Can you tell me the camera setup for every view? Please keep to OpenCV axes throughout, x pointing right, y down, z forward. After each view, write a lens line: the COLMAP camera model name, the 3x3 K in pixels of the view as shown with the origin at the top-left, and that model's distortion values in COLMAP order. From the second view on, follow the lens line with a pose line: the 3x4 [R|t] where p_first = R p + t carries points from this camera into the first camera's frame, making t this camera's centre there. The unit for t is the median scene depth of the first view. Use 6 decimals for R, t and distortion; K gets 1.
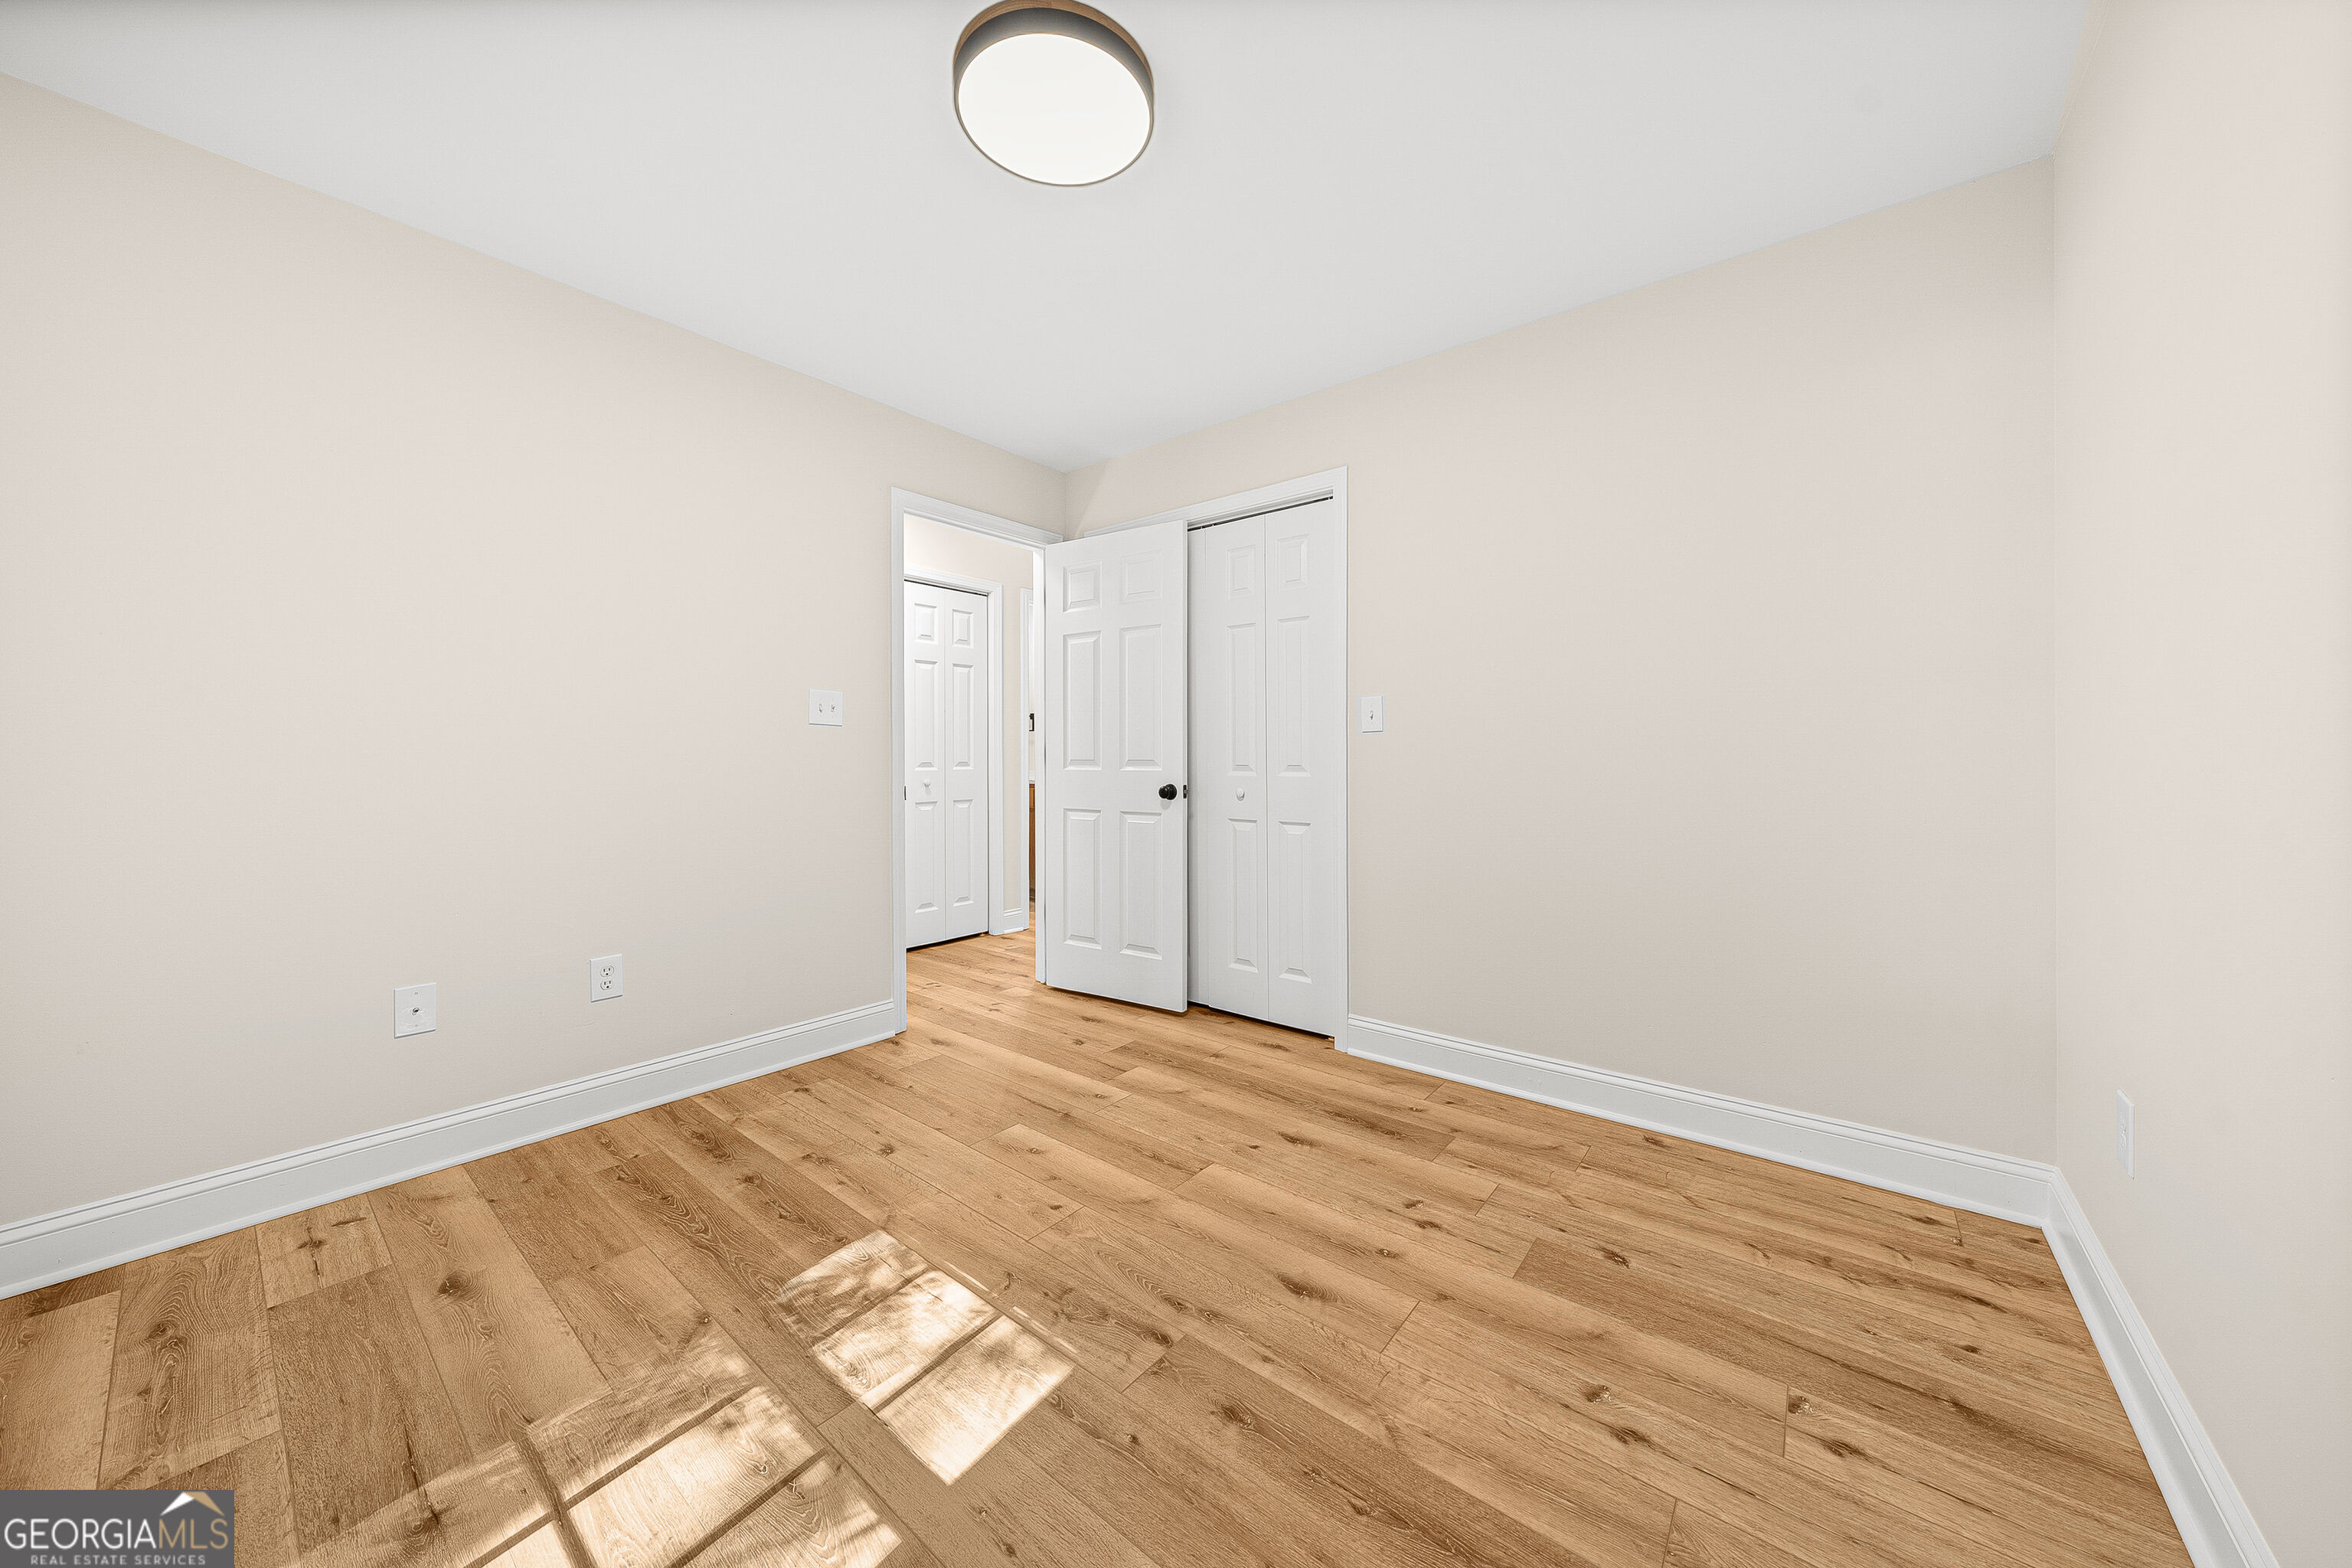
lens RADIAL K [[795.0, 0, 1177.2], [0, 795.0, 777.9], [0, 0, 1]] dist [-0.000484, 0.000180]
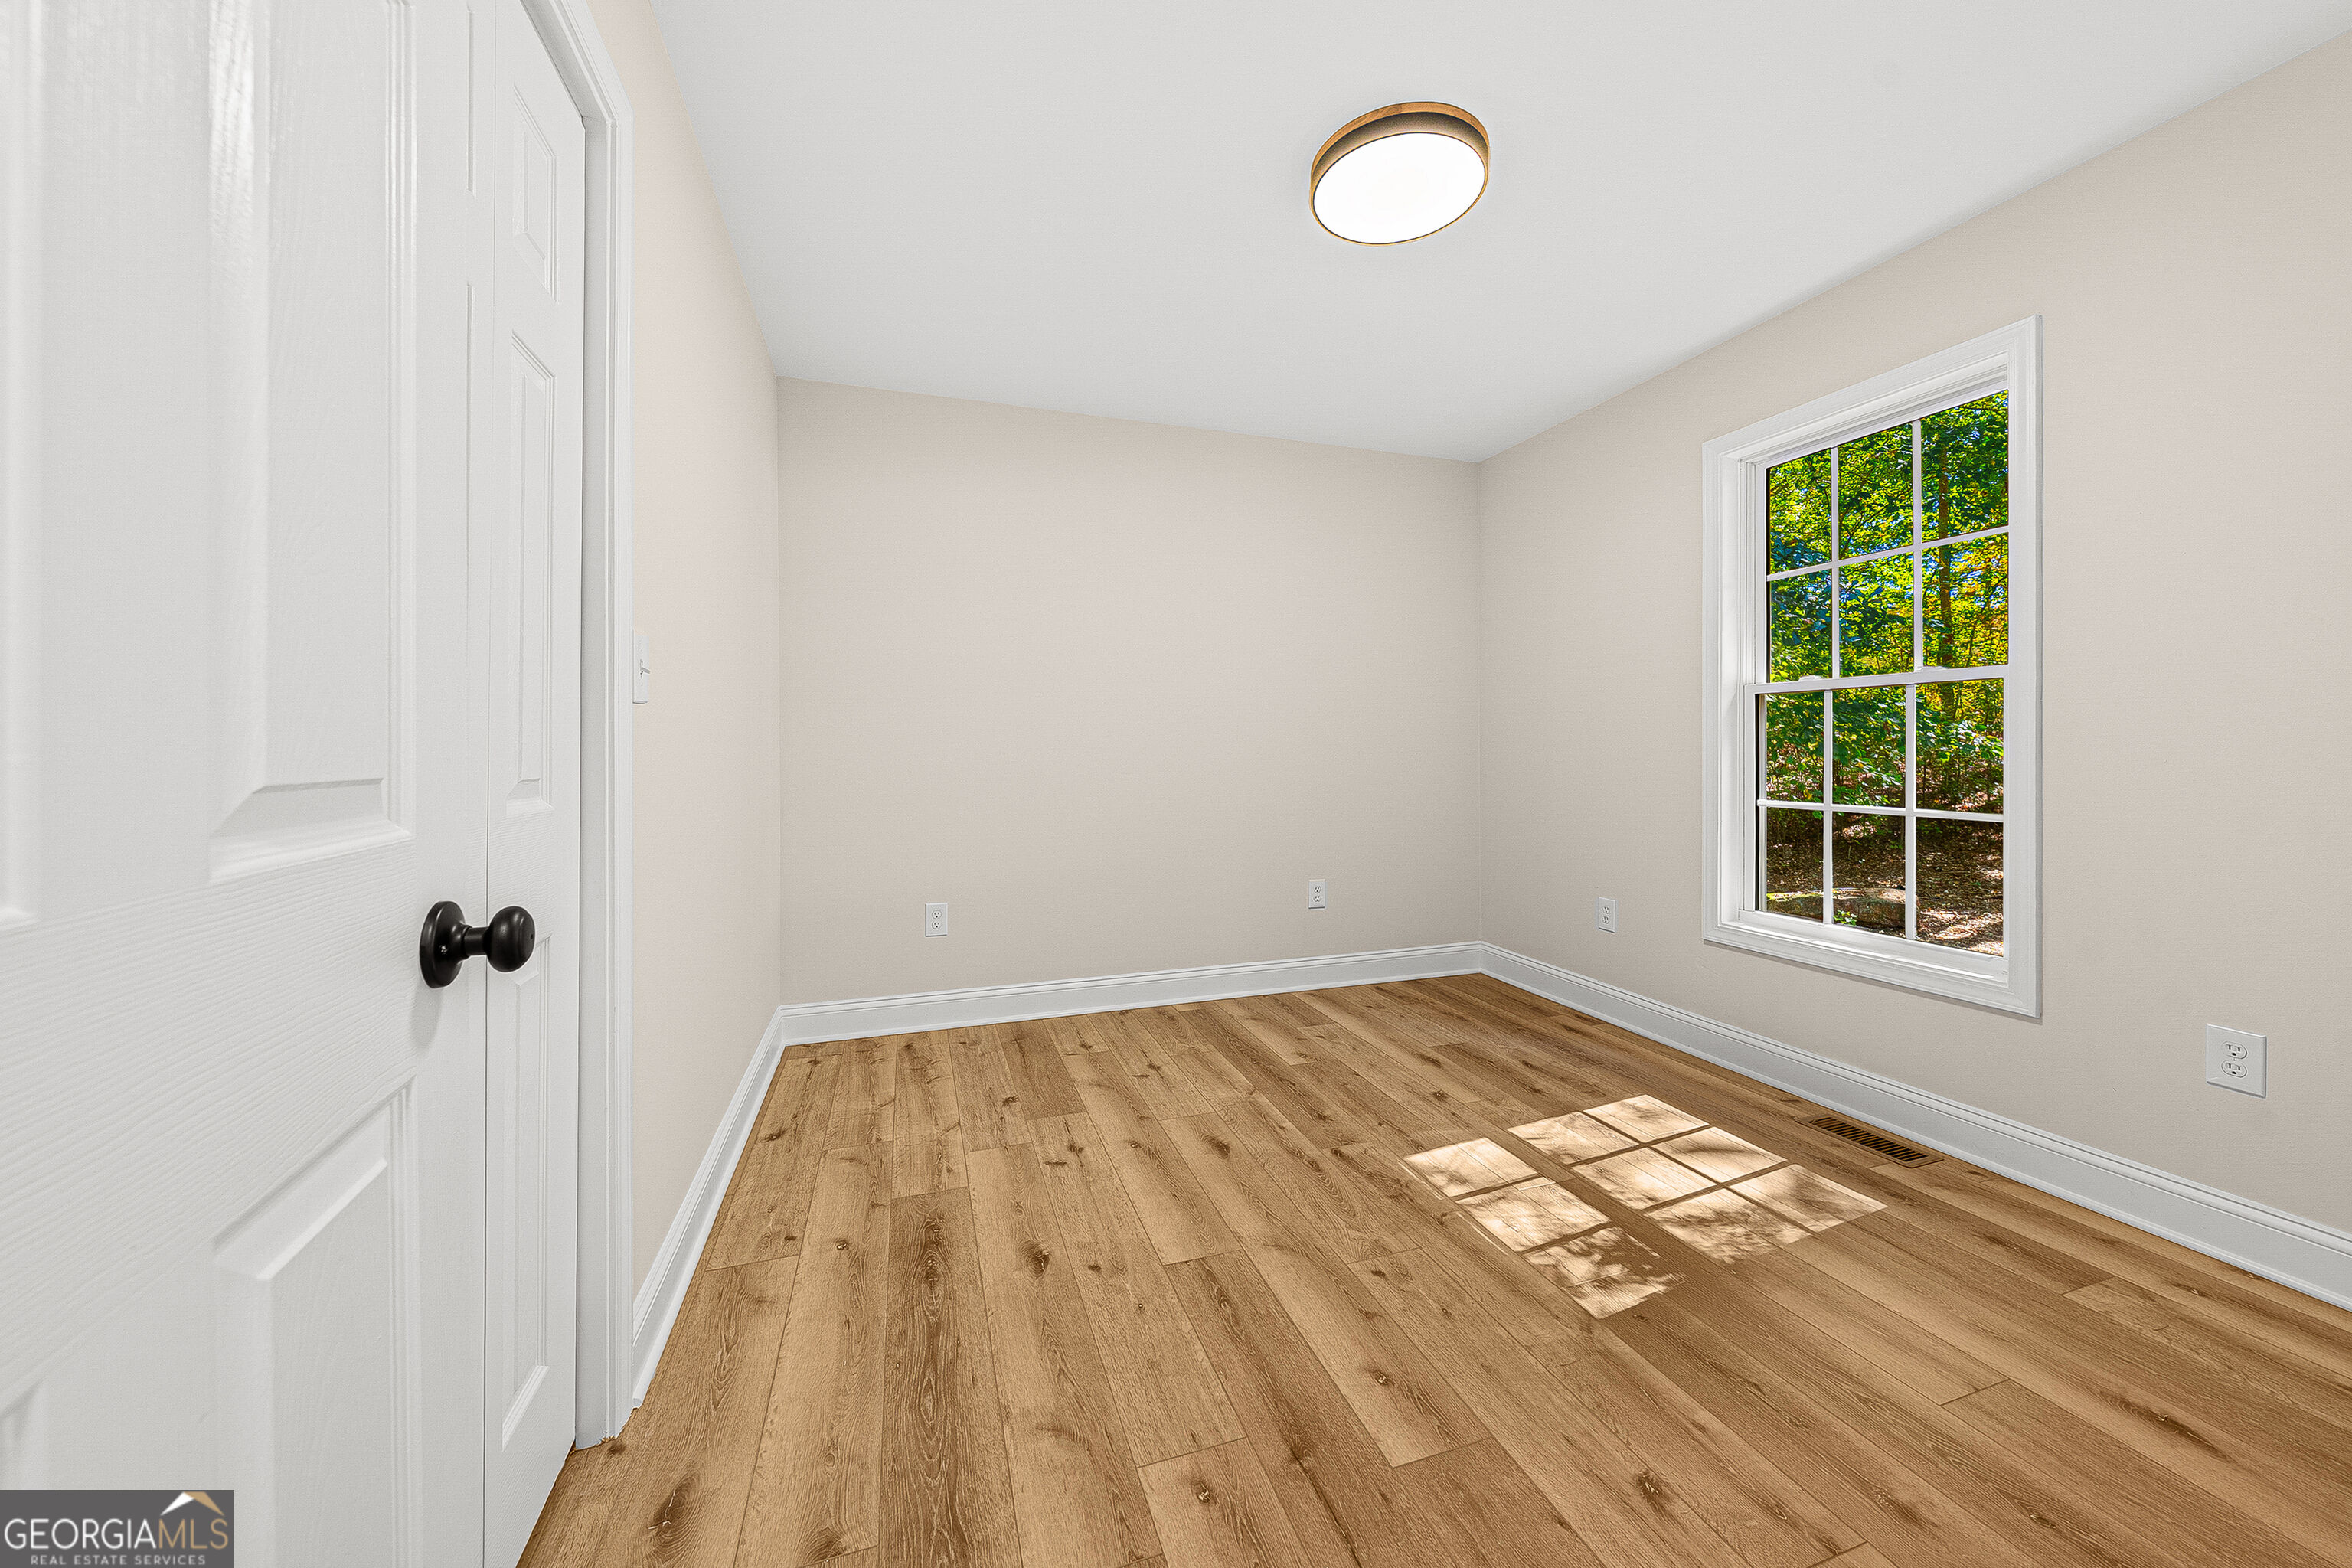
lens RADIAL K [[825.5, 0, 1166.2], [0, 825.5, 759.2], [0, 0, 1]] dist [0.000661, 0.000164]
pose [[-0.832275, -0.001619, 0.554361, -0.477270], [0.021666, 0.999137, 0.035446, -0.054180], [-0.553939, 0.041511, -0.831521, 1.935881]]
